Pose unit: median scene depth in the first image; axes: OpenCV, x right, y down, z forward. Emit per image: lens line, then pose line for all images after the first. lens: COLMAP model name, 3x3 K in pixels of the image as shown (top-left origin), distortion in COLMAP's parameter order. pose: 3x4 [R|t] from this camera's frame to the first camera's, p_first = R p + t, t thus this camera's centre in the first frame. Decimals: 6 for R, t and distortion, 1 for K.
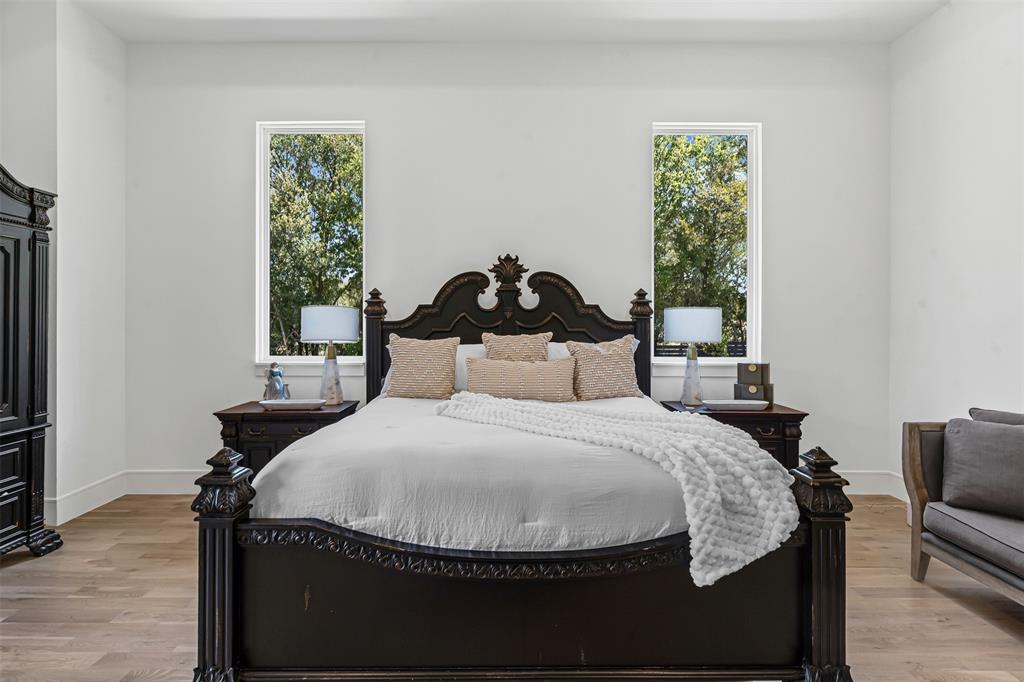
lens RADIAL K [[481.1, 0, 507.5], [0, 481.1, 338.0], [0, 0, 1]] dist [-0.004360, 0.000558]
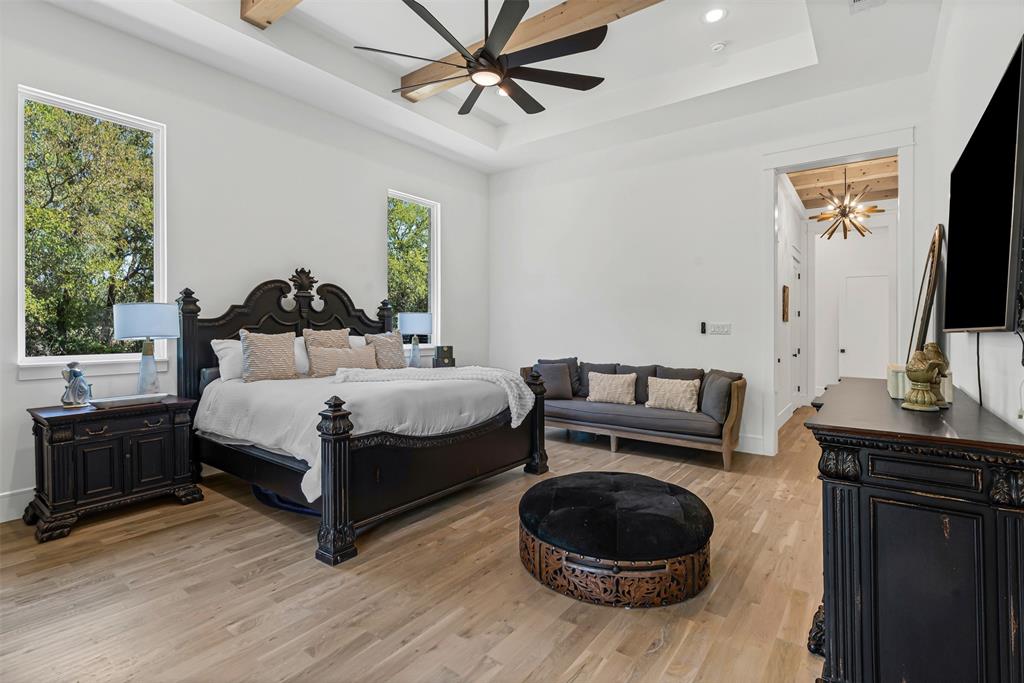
lens RADIAL K [[481.1, 0, 507.5], [0, 481.1, 338.5], [0, 0, 1]] dist [-0.004360, 0.000558]
pose [[0.609548, -0.018938, 0.792523, -0.691720], [0.015372, 0.999809, 0.012068, 0.007441], [-0.792600, 0.004826, 0.609723, -0.220017]]
